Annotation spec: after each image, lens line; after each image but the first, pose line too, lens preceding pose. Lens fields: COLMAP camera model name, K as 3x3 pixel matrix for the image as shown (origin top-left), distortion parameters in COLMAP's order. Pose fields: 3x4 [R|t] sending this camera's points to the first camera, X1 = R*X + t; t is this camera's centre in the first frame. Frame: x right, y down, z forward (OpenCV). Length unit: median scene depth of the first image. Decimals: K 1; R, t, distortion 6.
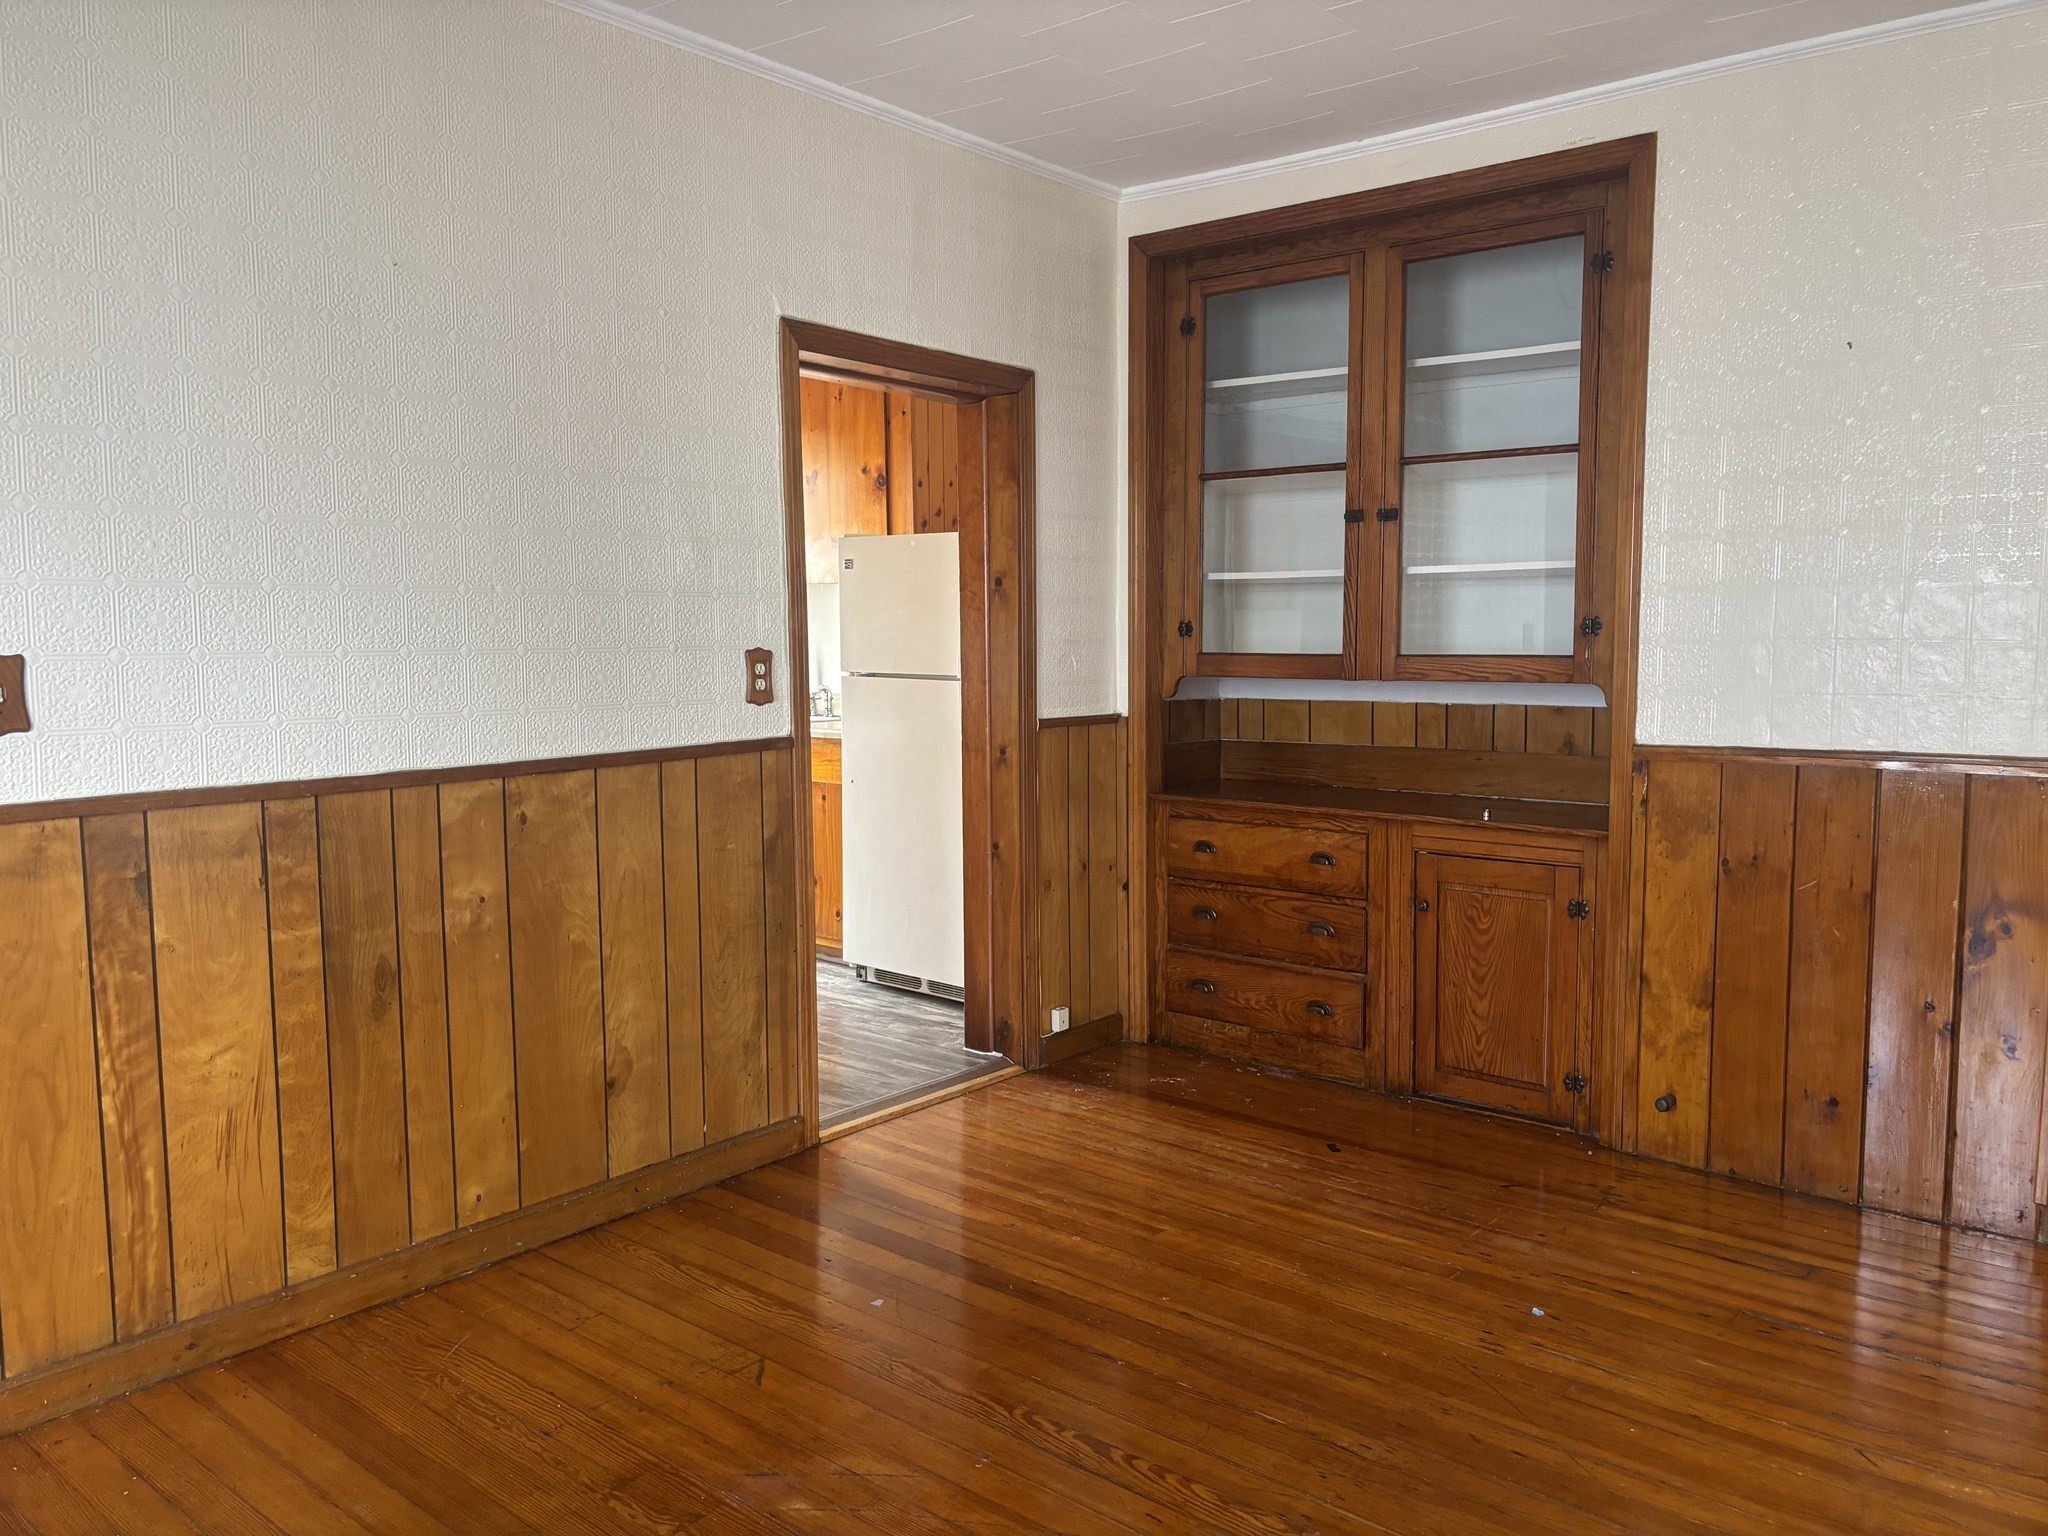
lens RADIAL K [[1536.9, 0, 1018.9], [0, 1536.9, 767.2], [0, 0, 1]] dist [0.012070, 0.002854]
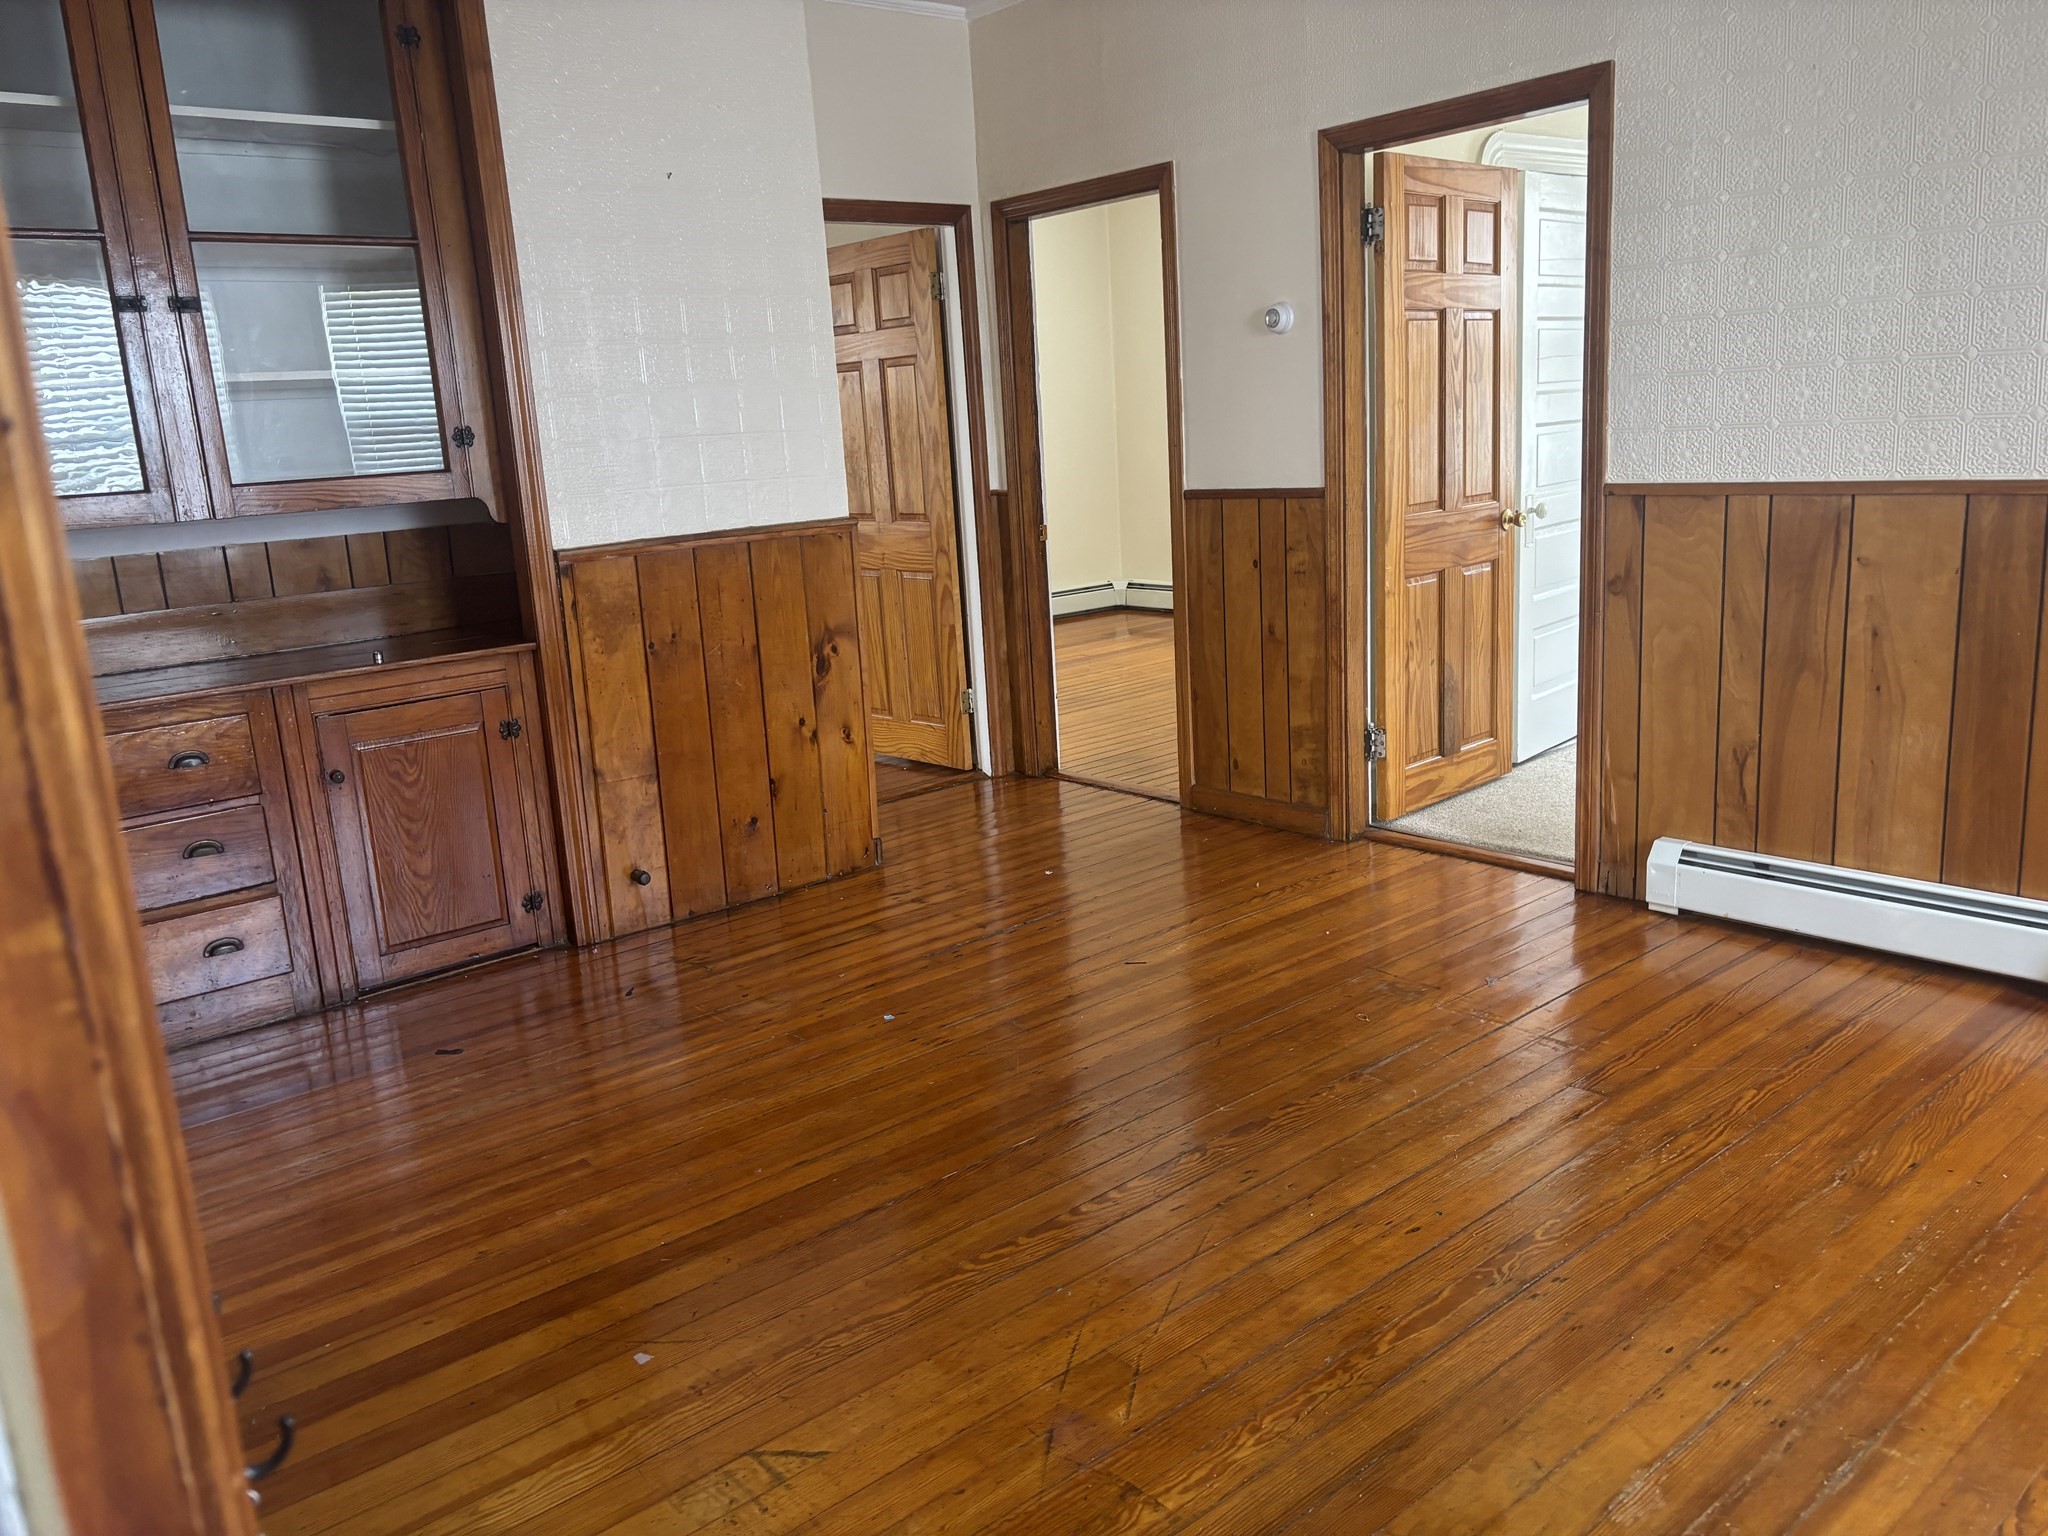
lens RADIAL K [[1536.9, 0, 1018.9], [0, 1536.9, 767.2], [0, 0, 1]] dist [0.012070, 0.002854]
pose [[0.156672, -0.222357, 0.962295, -0.574856], [0.146610, 0.968768, 0.199983, -0.035444], [-0.976708, 0.109750, 0.184379, 0.541402]]
